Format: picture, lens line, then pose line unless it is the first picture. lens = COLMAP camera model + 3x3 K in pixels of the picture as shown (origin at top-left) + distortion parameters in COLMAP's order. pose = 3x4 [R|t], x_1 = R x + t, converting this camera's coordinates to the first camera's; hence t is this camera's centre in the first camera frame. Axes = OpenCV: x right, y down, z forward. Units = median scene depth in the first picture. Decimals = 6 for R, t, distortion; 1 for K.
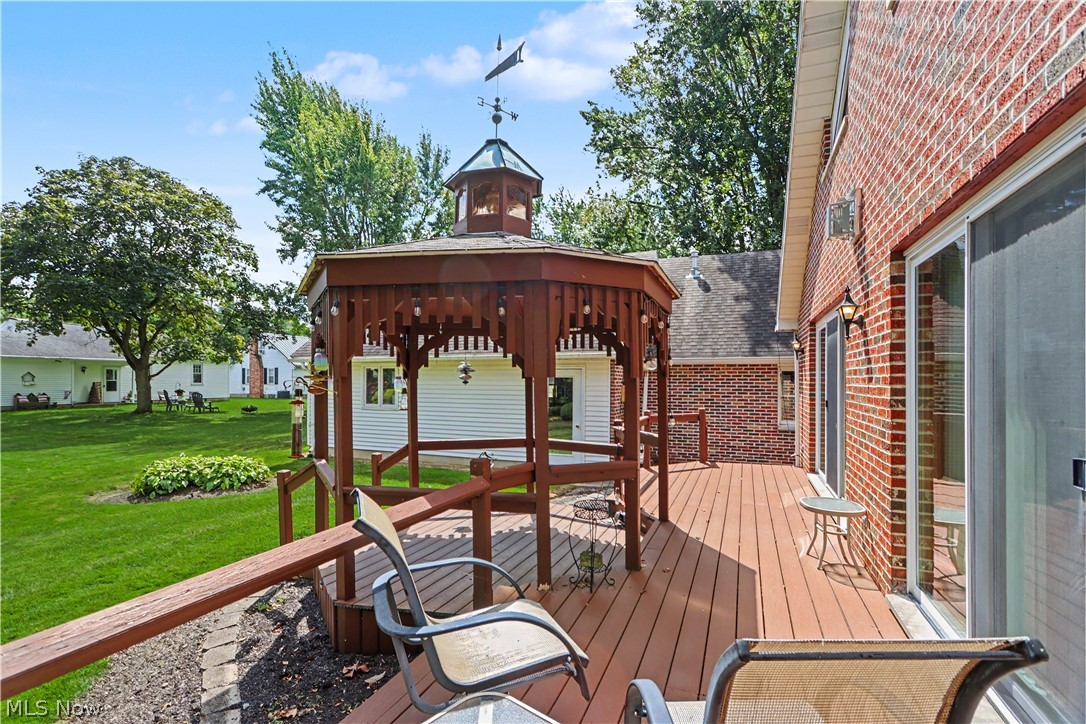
lens RADIAL K [[515.3, 0, 534.6], [0, 515.3, 374.0], [0, 0, 1]] dist [0.001108, 0.000875]
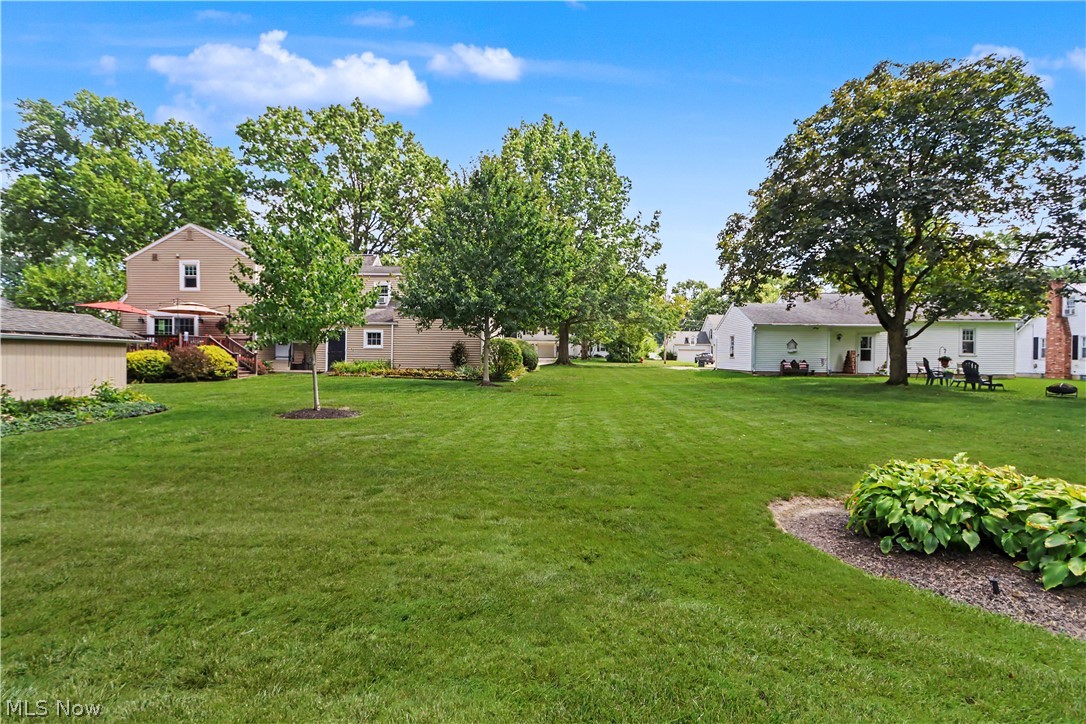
lens RADIAL K [[515.3, 0, 534.6], [0, 515.3, 374.0], [0, 0, 1]] dist [0.001108, 0.000875]
pose [[0.295823, 0.040120, -0.954400, -0.145245], [-0.005390, 0.999172, 0.040332, 0.027502], [0.955228, -0.006787, 0.295794, 0.203686]]
